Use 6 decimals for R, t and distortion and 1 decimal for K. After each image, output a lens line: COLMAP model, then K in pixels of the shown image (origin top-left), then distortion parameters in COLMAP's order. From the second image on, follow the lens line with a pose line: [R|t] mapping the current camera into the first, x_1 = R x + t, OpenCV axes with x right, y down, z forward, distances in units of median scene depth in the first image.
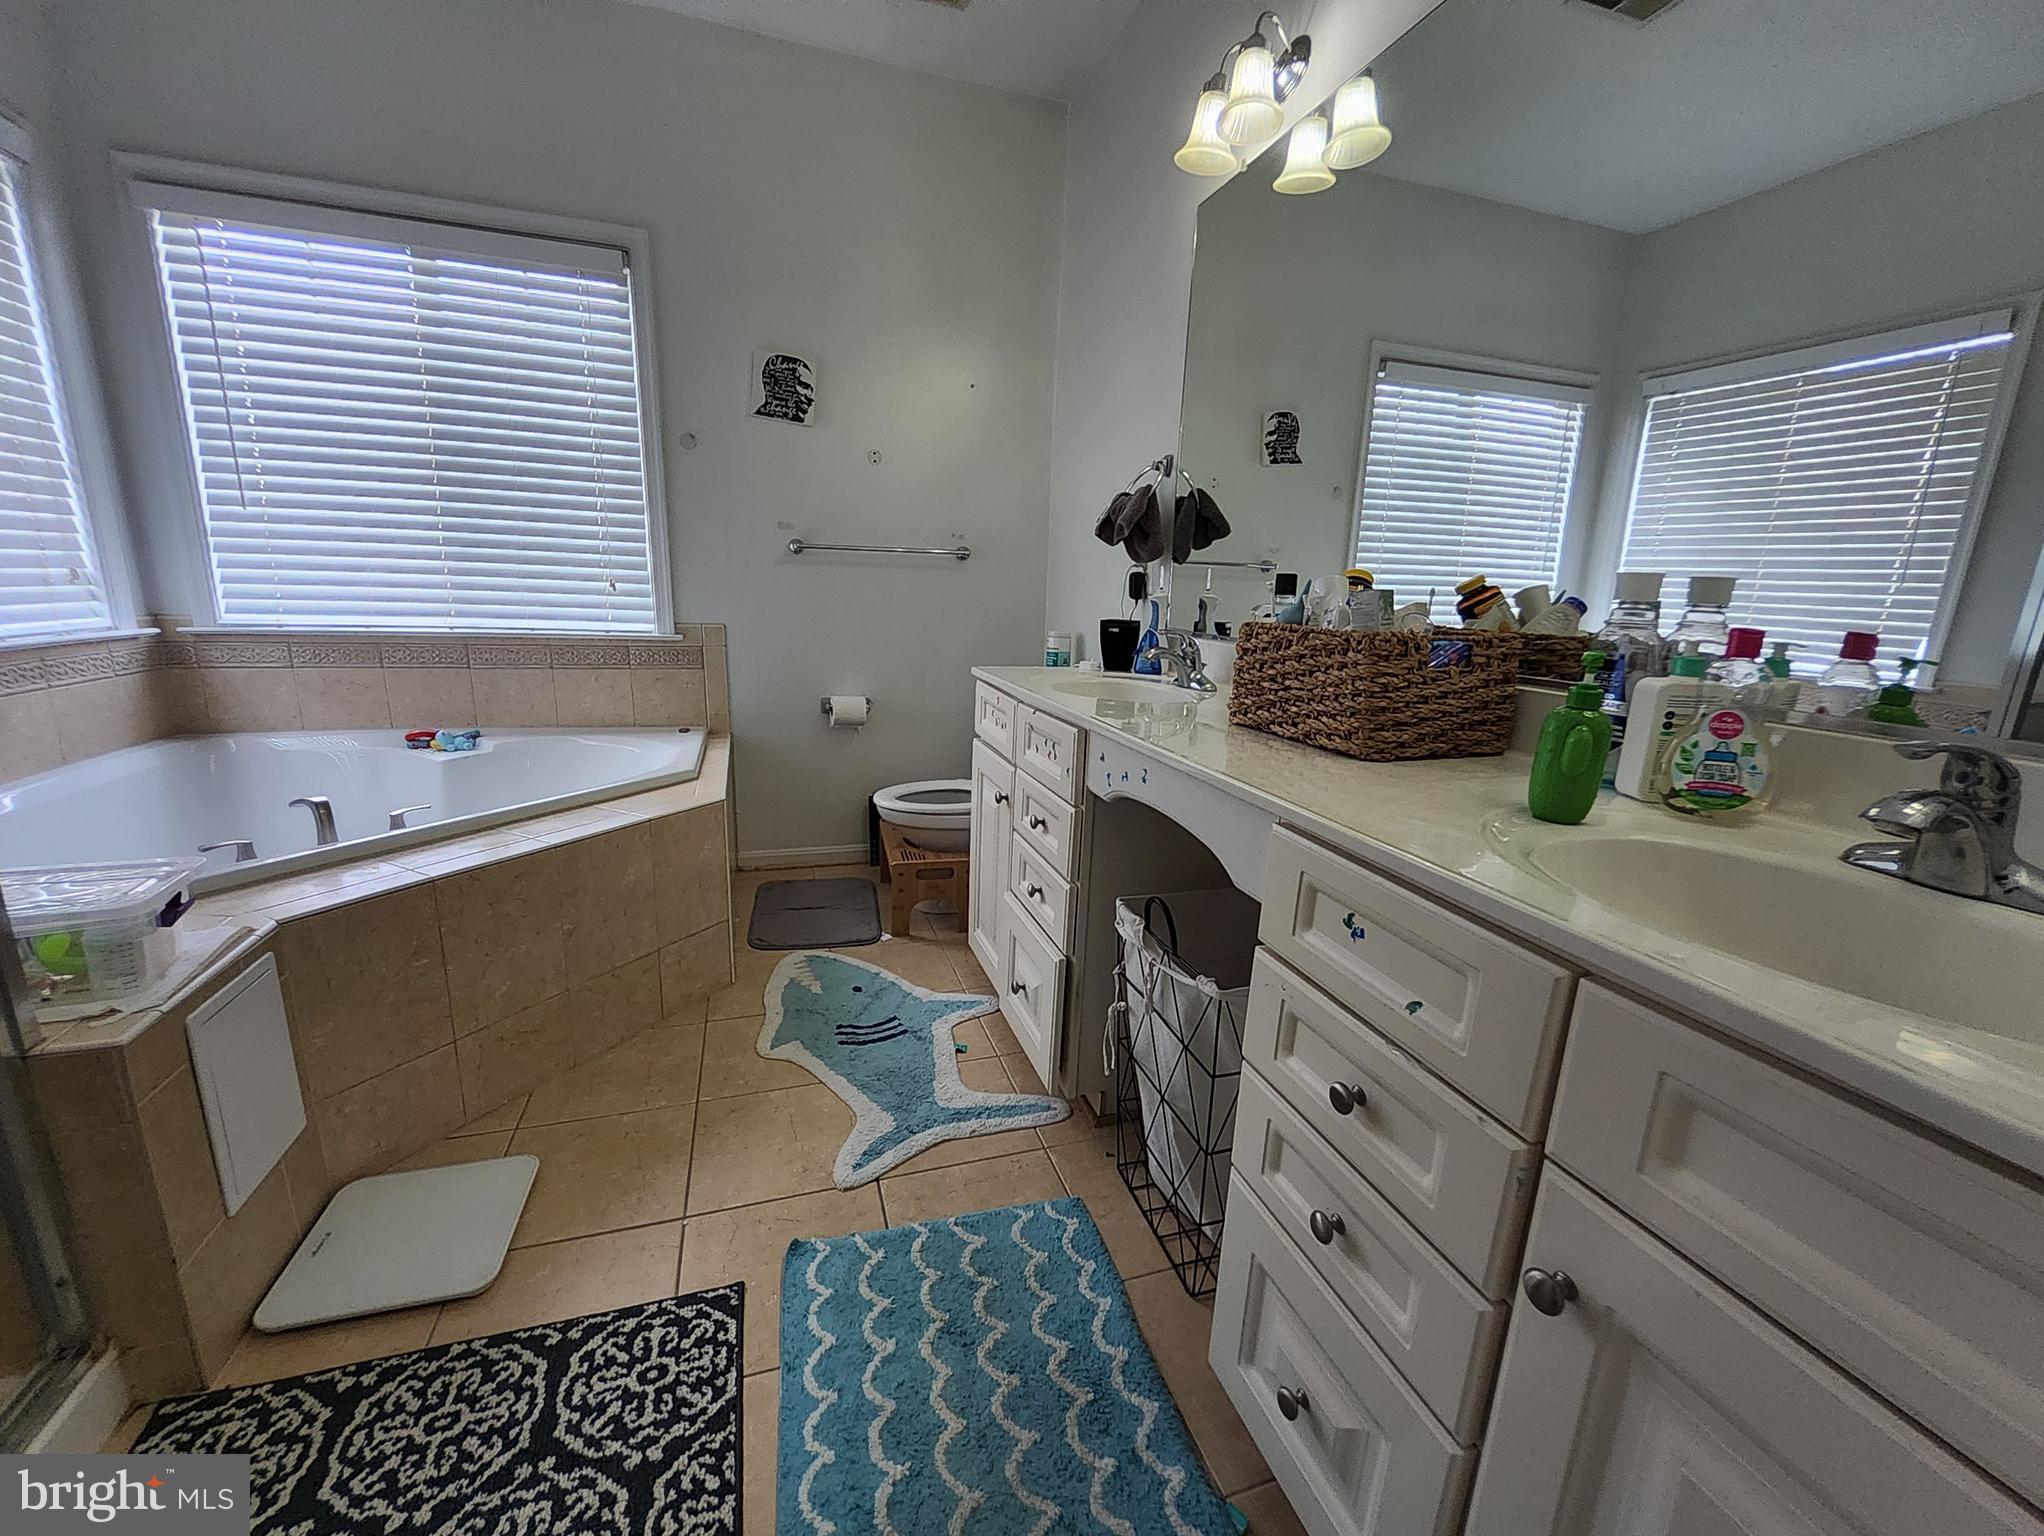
lens RADIAL K [[807.0, 0, 1028.5], [0, 807.0, 779.7], [0, 0, 1]] dist [0.003386, -0.004960]
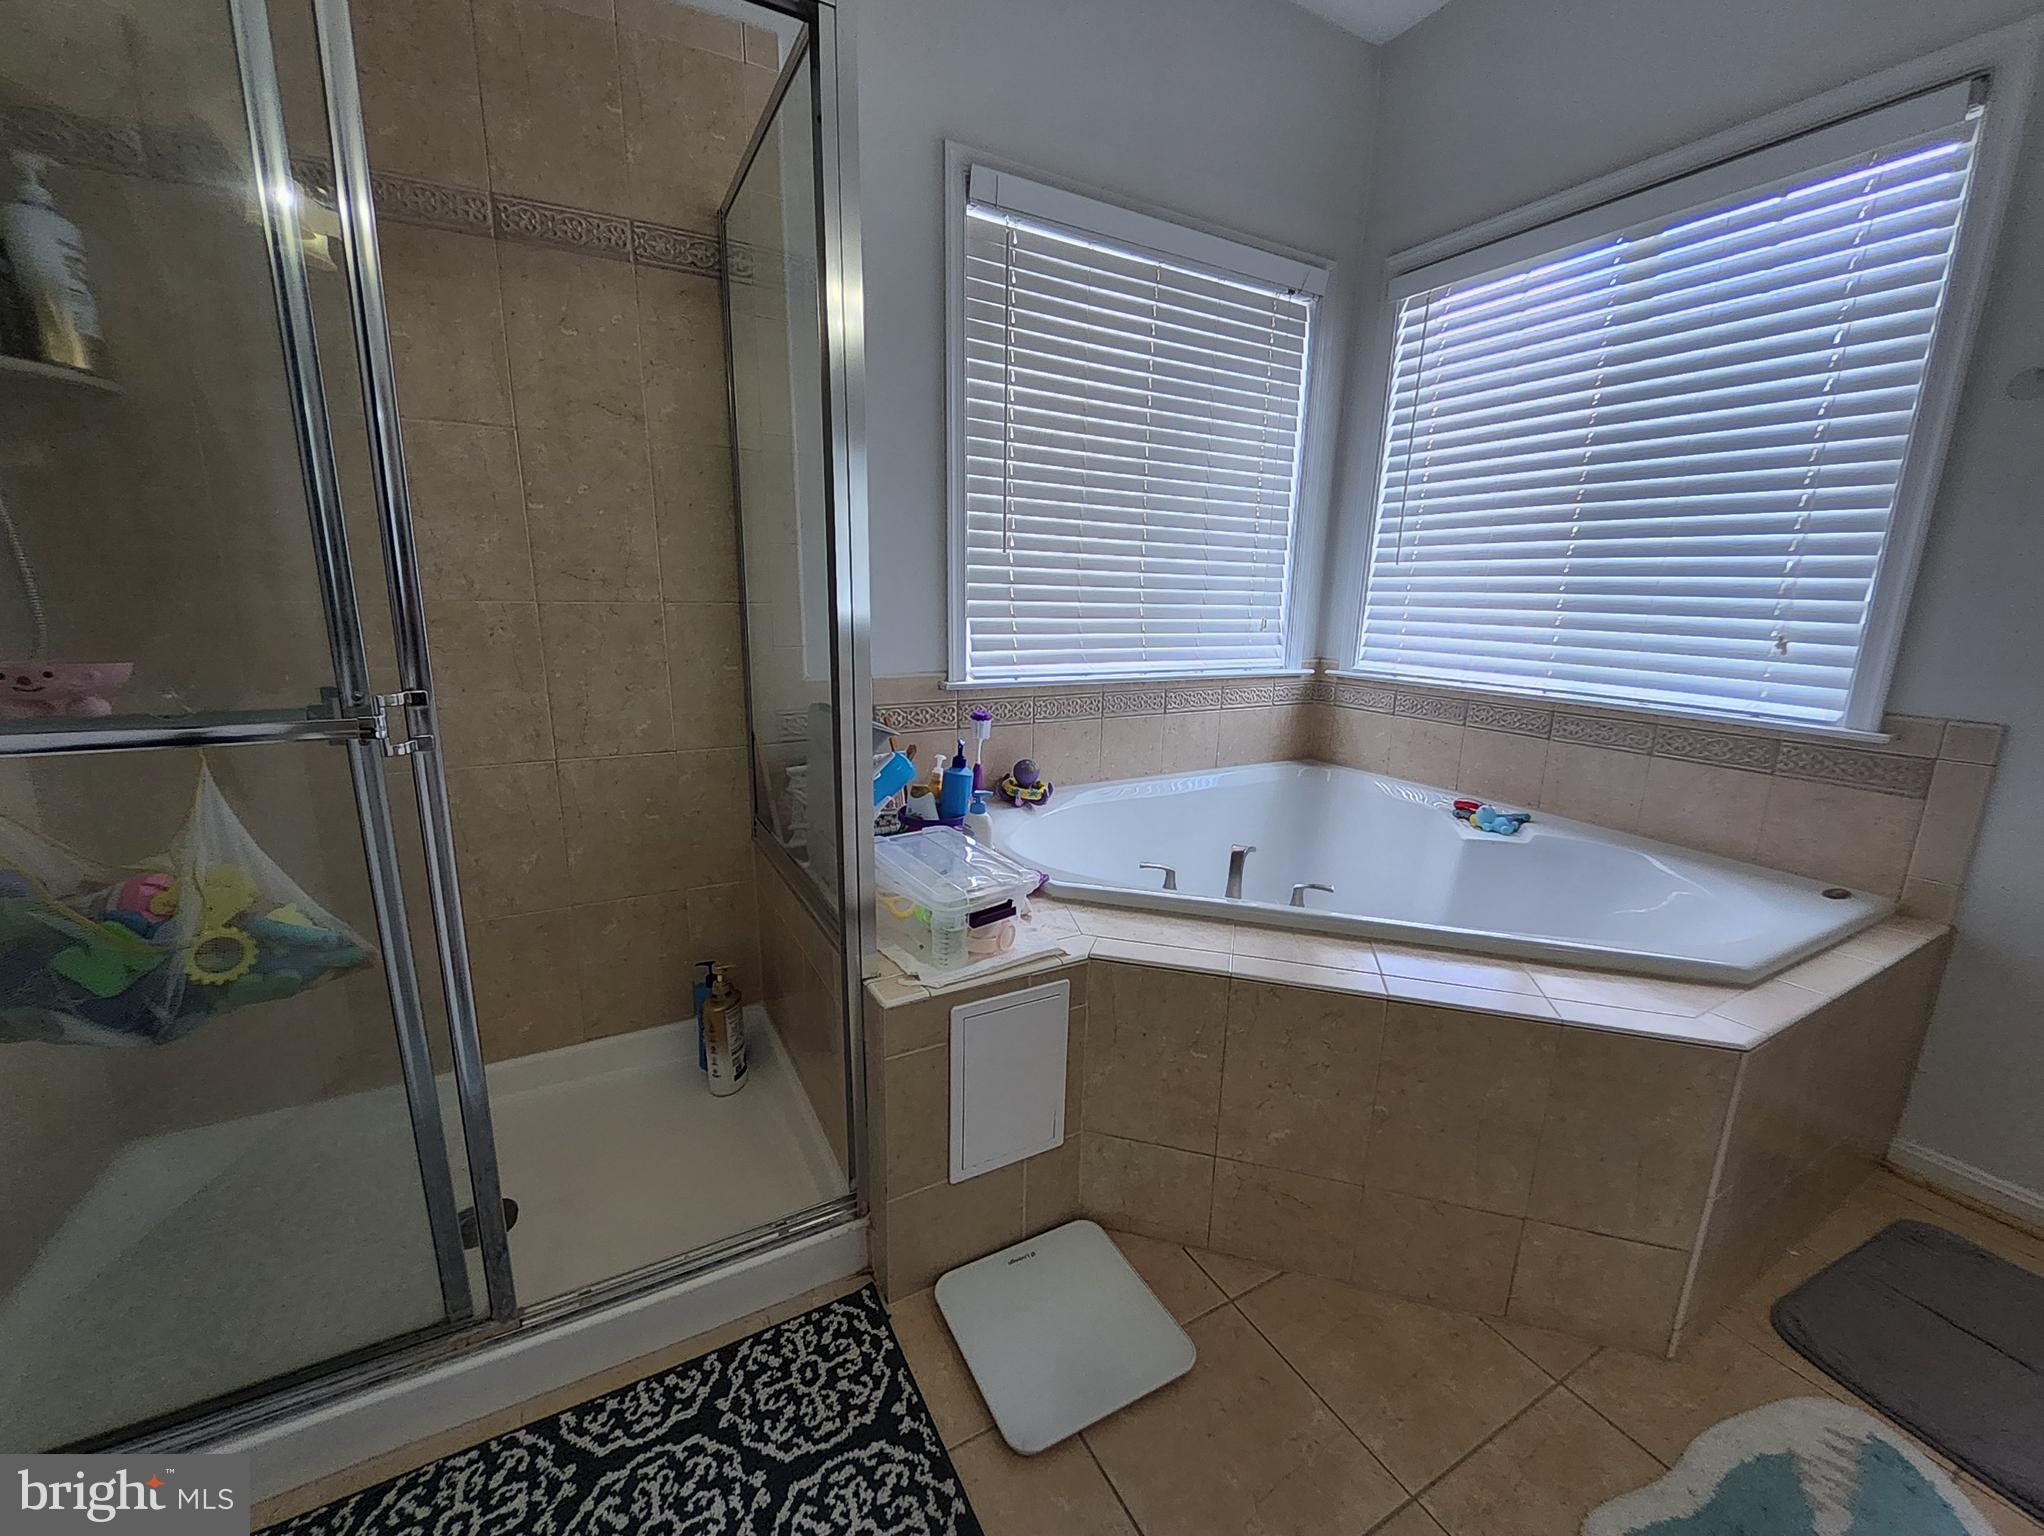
lens RADIAL K [[807.0, 0, 1021.4], [0, 807.0, 775.8], [0, 0, 1]] dist [0.003386, -0.004960]
pose [[0.185953, 0.184412, -0.965098, 0.009661], [-0.246276, 0.959623, 0.135914, -0.094867], [0.951194, 0.212407, 0.223861, 0.361474]]
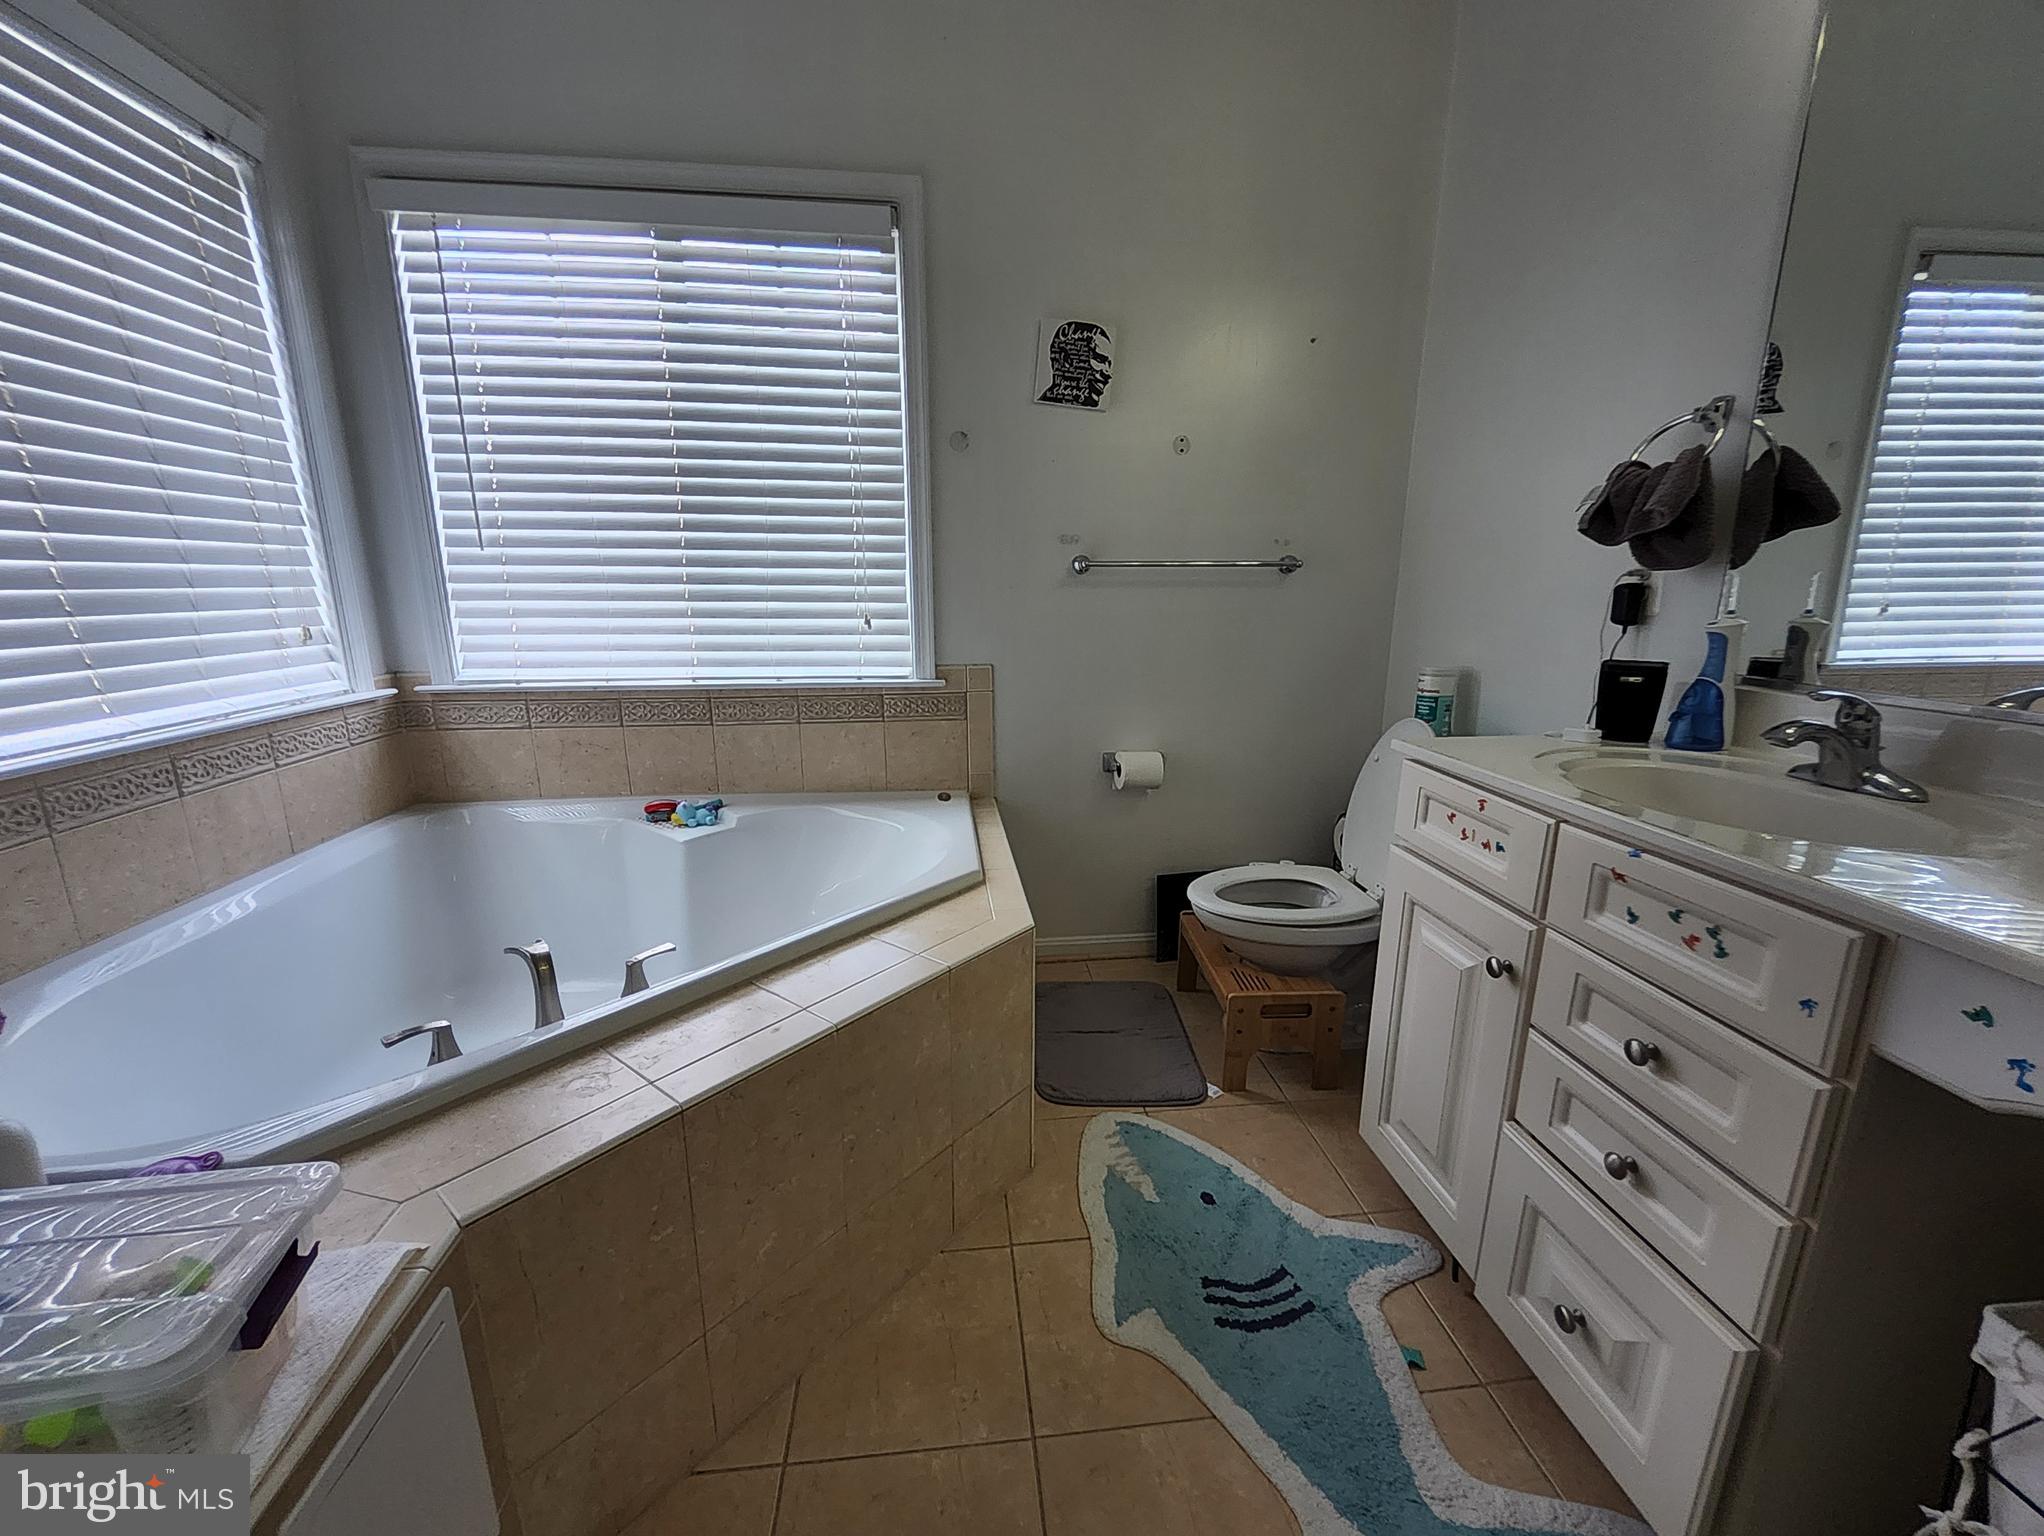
lens RADIAL K [[807.0, 0, 1028.8], [0, 807.0, 772.6], [0, 0, 1]] dist [0.003386, -0.004960]
pose [[0.979020, 0.010353, -0.203500, -0.218749], [-0.012571, 0.999875, -0.009609, -0.096850], [0.203375, 0.011966, 0.979028, 0.272921]]
